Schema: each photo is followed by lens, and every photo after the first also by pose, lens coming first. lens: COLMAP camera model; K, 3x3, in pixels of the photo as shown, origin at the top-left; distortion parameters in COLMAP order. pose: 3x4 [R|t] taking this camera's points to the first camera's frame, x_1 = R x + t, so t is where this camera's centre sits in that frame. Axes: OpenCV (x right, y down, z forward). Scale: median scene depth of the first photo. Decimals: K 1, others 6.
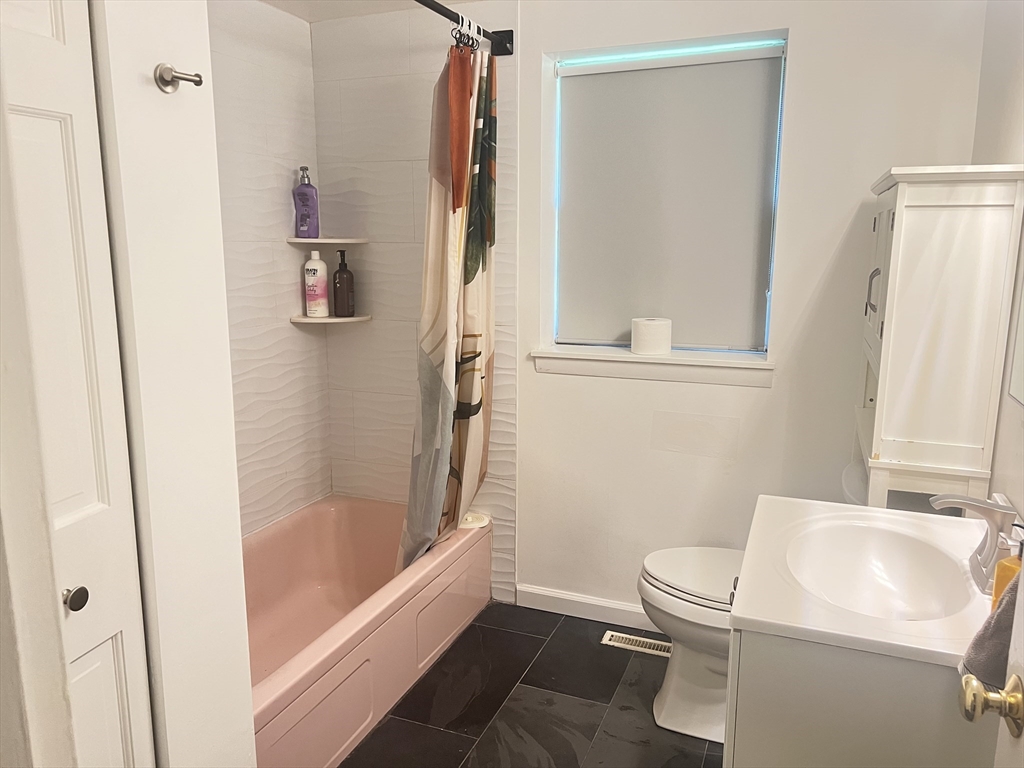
lens RADIAL K [[778.3, 0, 509.5], [0, 778.3, 390.4], [0, 0, 1]] dist [0.083164, -0.079141]
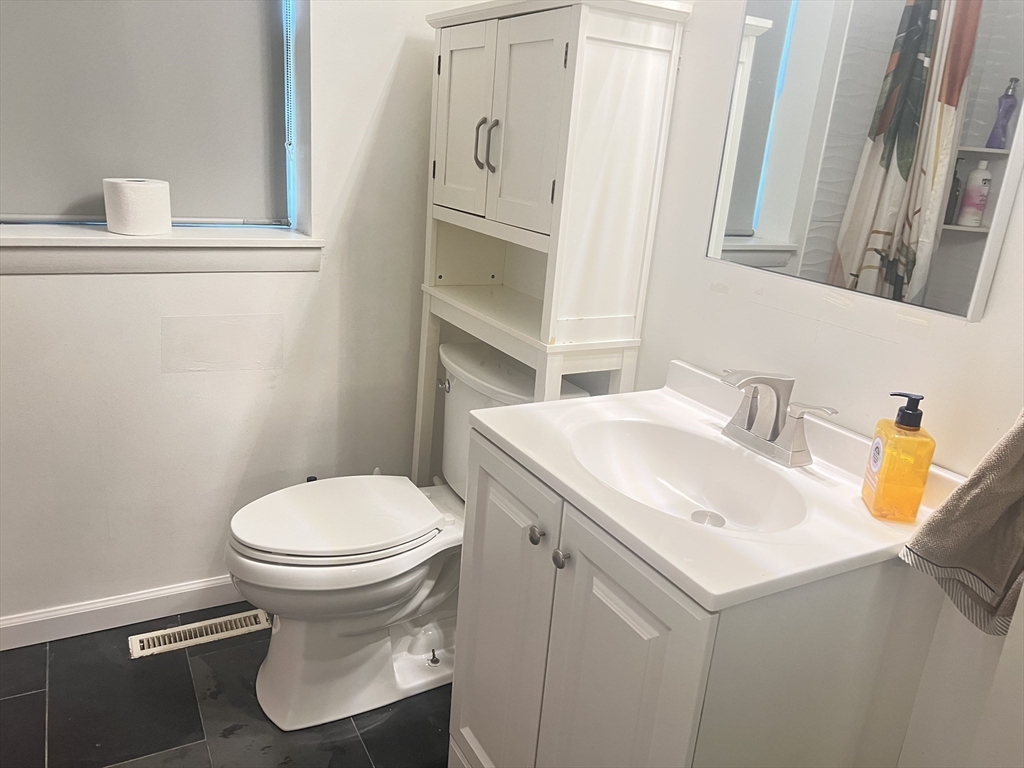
lens RADIAL K [[778.3, 0, 509.5], [0, 778.3, 390.4], [0, 0, 1]] dist [0.083164, -0.079141]
pose [[0.641154, -0.192452, 0.742889, -0.169938], [0.074494, 0.979080, 0.189347, -0.022948], [-0.763788, -0.066060, 0.642078, 0.358213]]
